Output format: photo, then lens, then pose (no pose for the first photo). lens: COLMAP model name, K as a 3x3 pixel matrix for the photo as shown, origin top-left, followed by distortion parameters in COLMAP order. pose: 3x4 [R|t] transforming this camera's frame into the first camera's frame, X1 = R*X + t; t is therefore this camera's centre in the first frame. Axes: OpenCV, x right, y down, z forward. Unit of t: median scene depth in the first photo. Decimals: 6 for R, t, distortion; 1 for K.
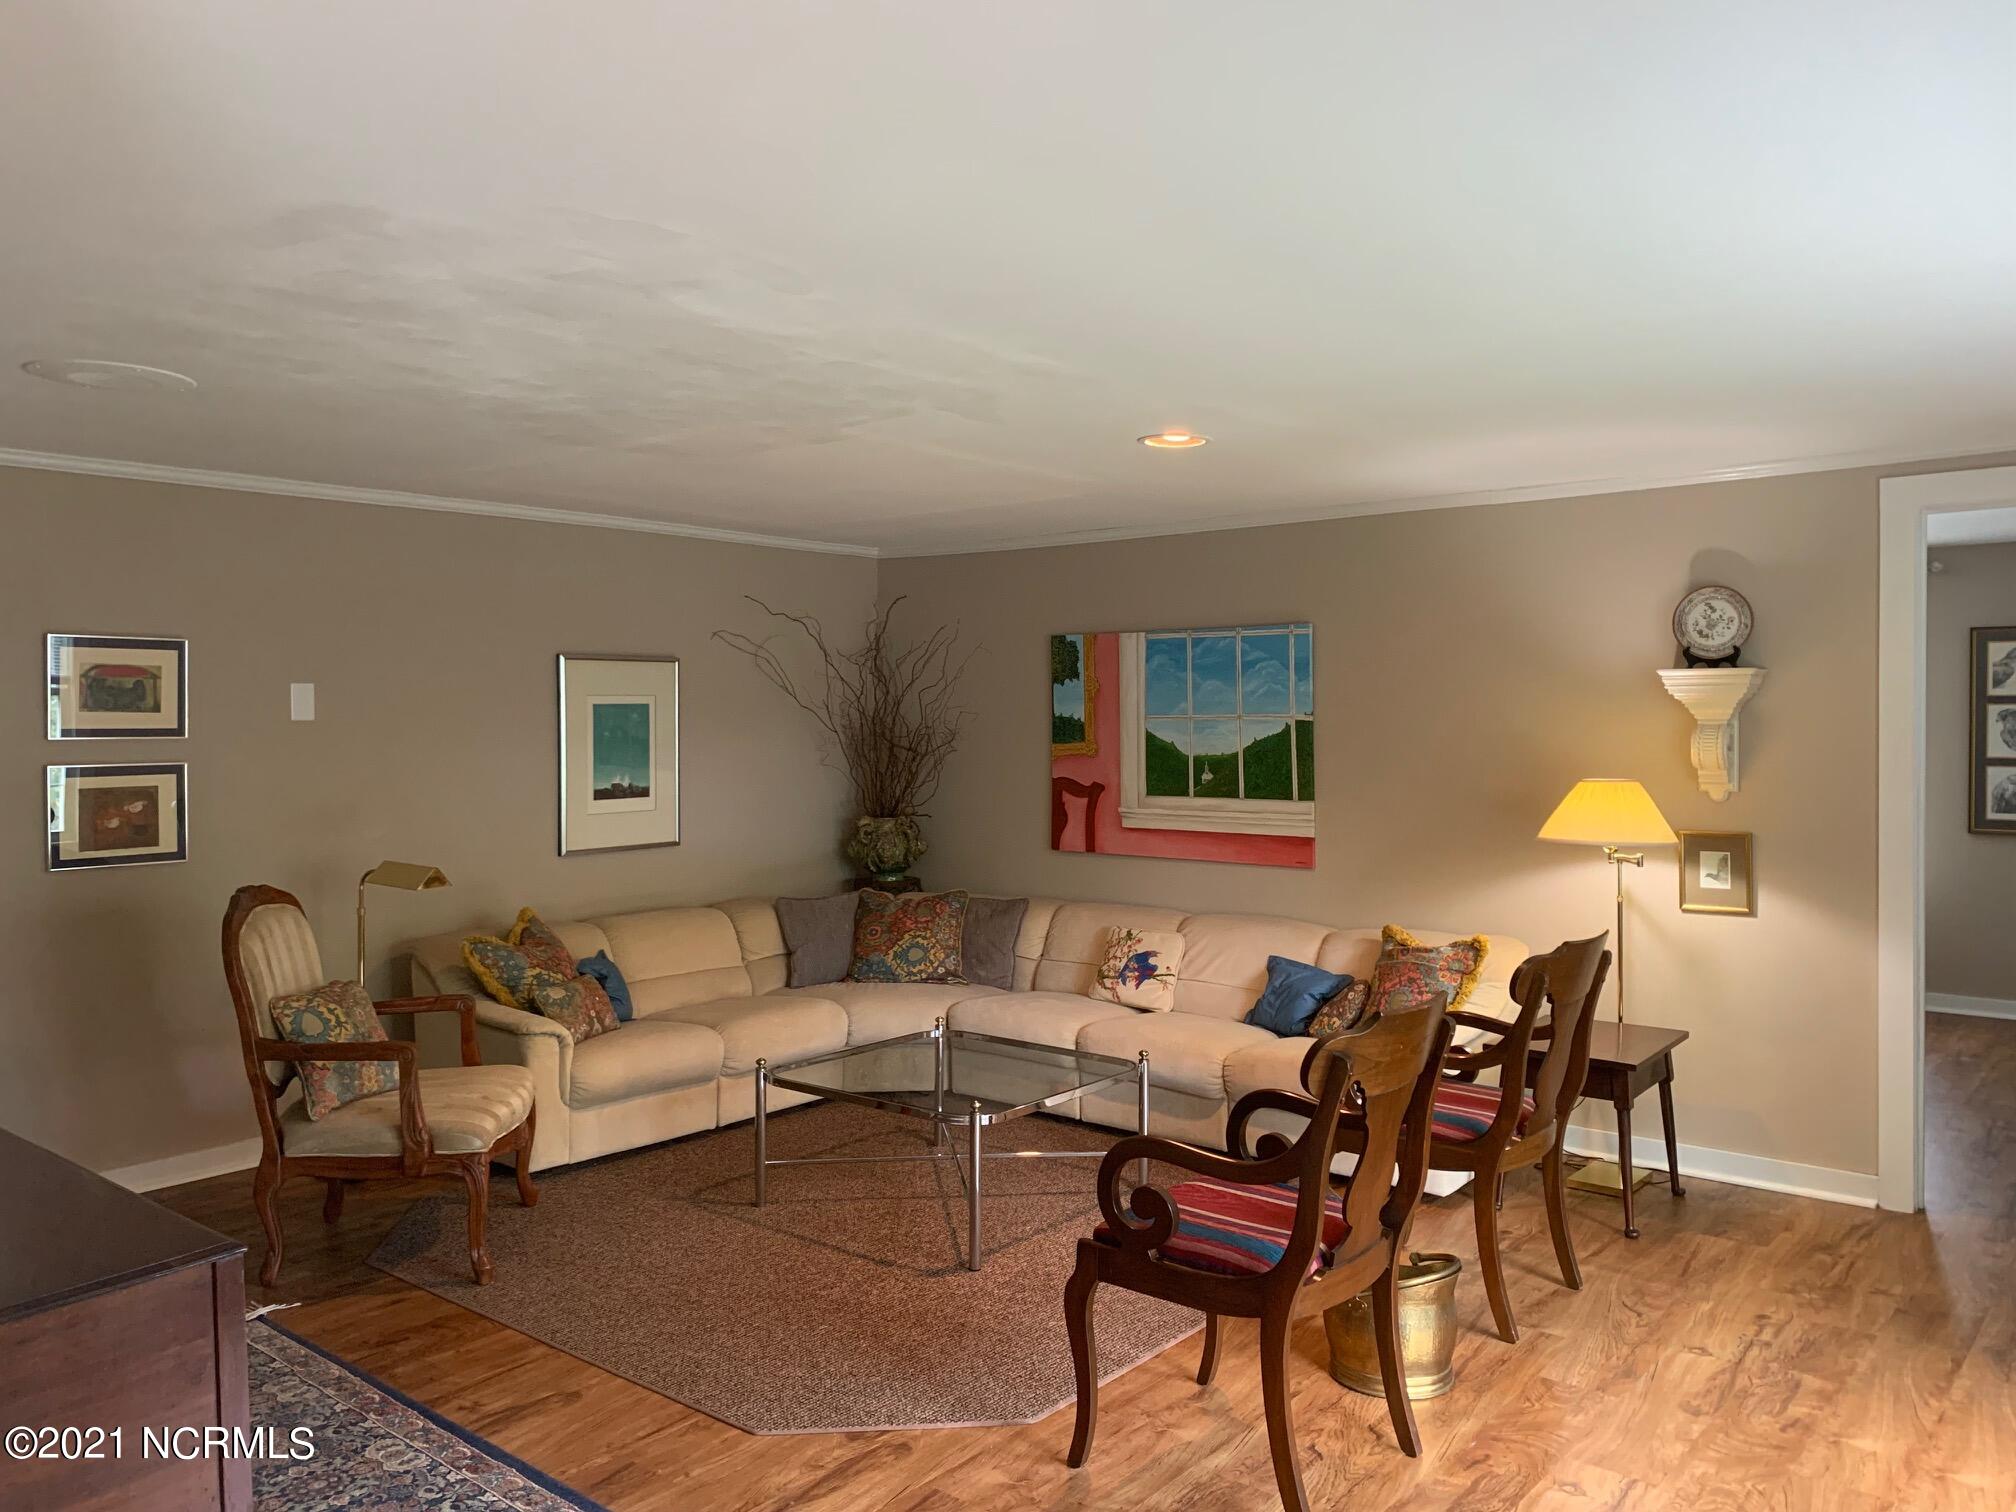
lens RADIAL K [[1542.8, 0, 996.5], [0, 1542.8, 725.3], [0, 0, 1]] dist [0.055066, -0.048845]
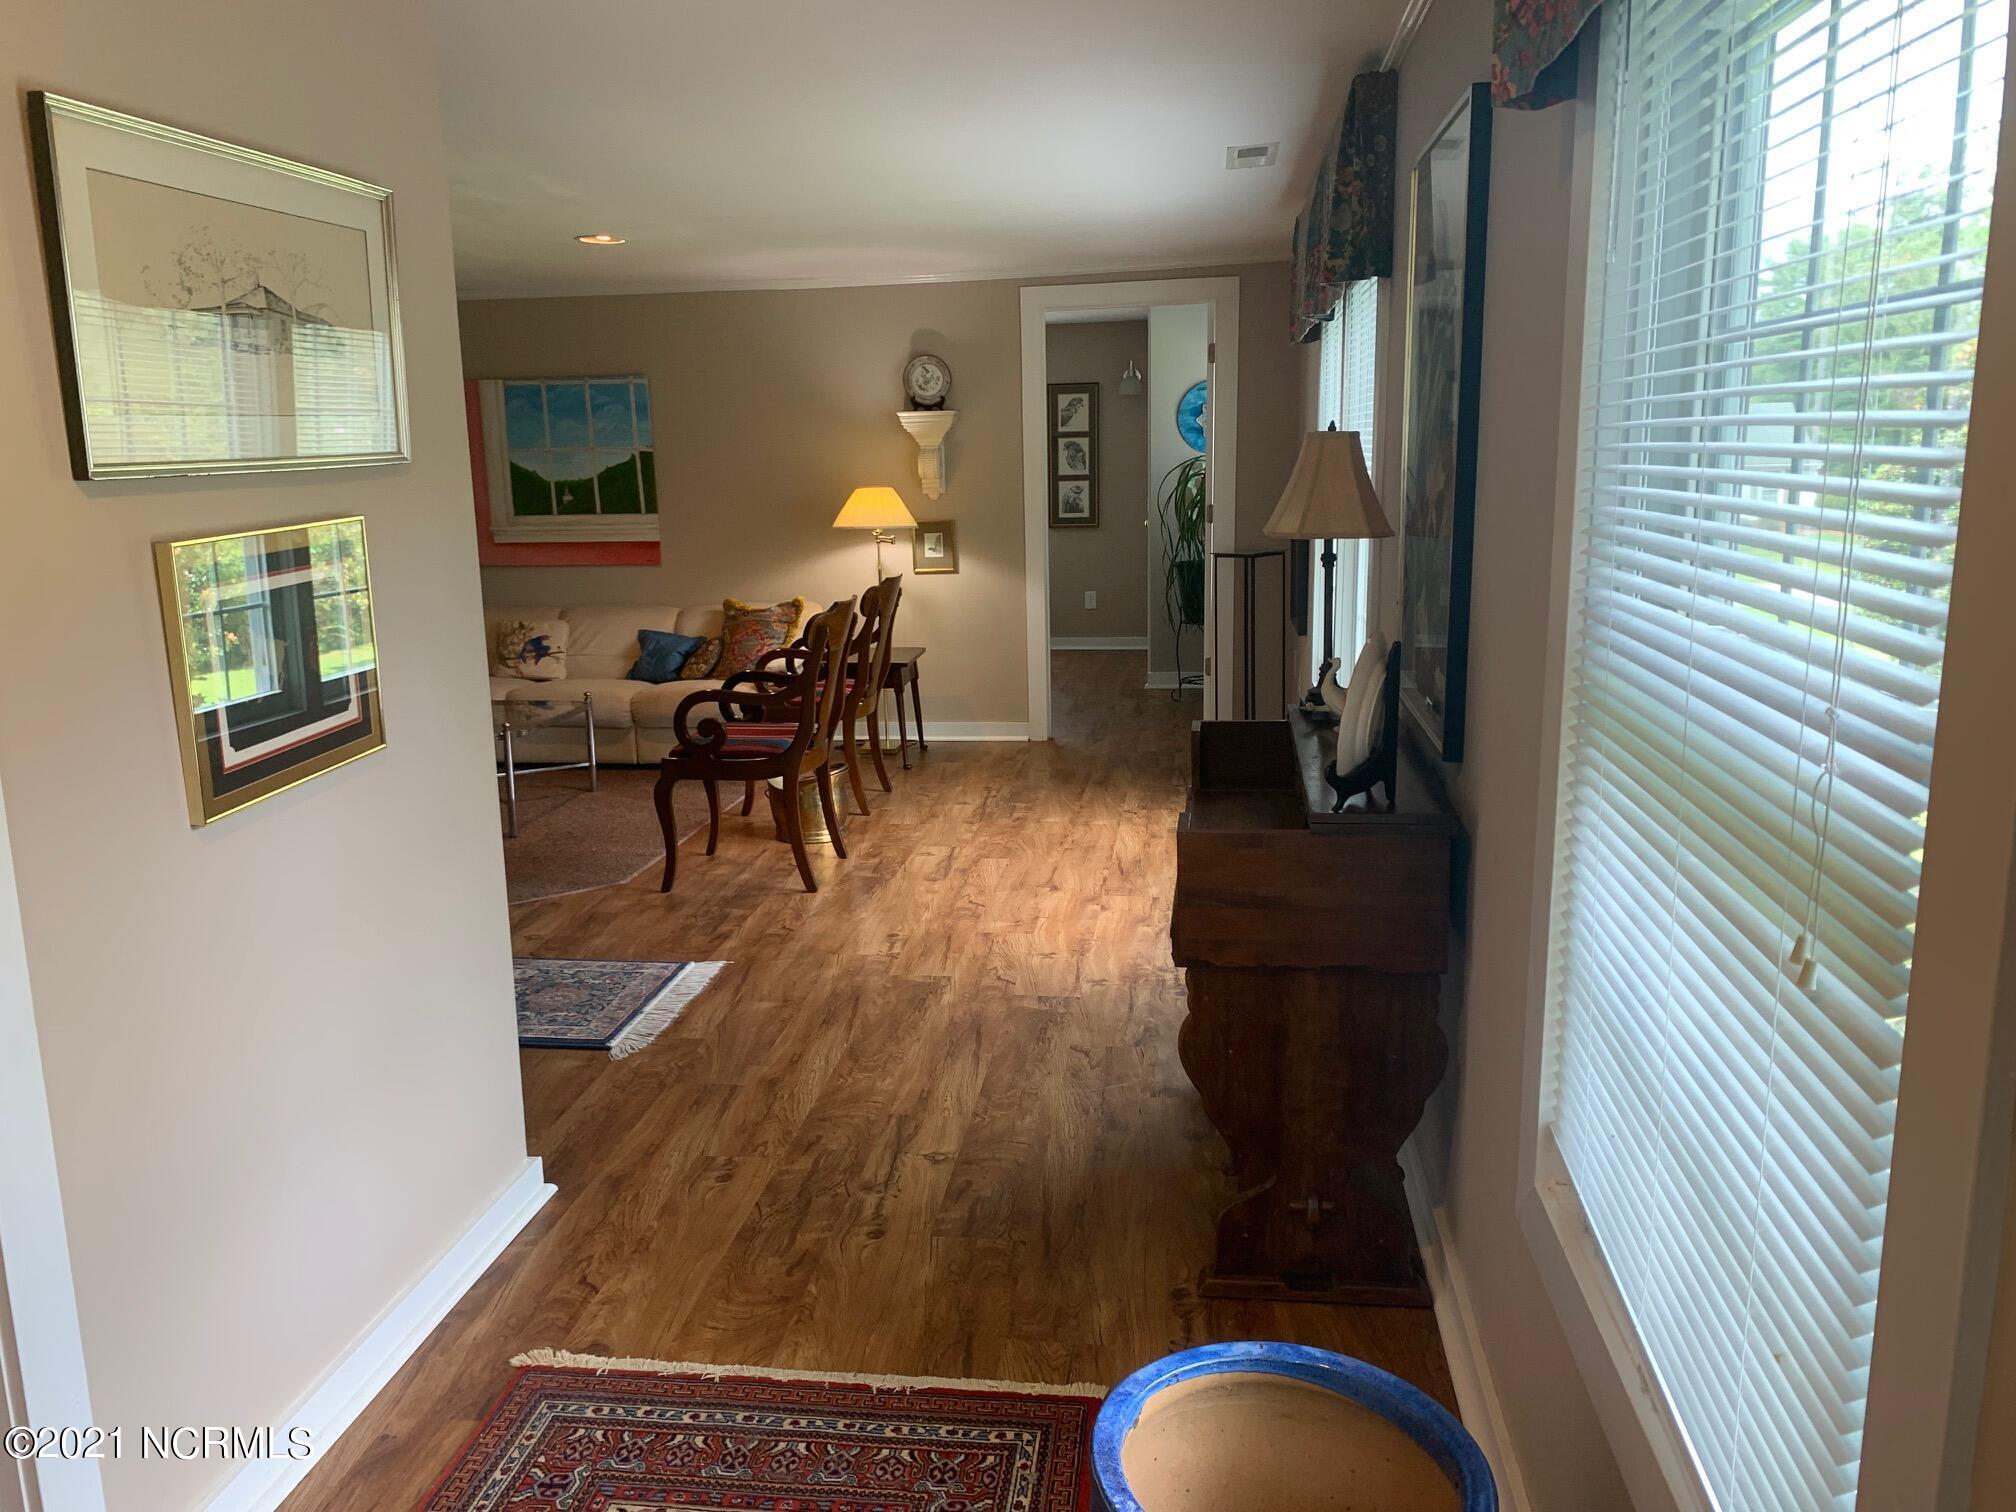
lens RADIAL K [[1542.8, 0, 1005.4], [0, 1542.8, 747.5], [0, 0, 1]] dist [0.055066, -0.048845]
pose [[0.847299, -0.112493, 0.519066, -0.286307], [0.021830, 0.983862, 0.177591, 0.019451], [-0.530667, -0.139142, 0.836081, -0.333476]]
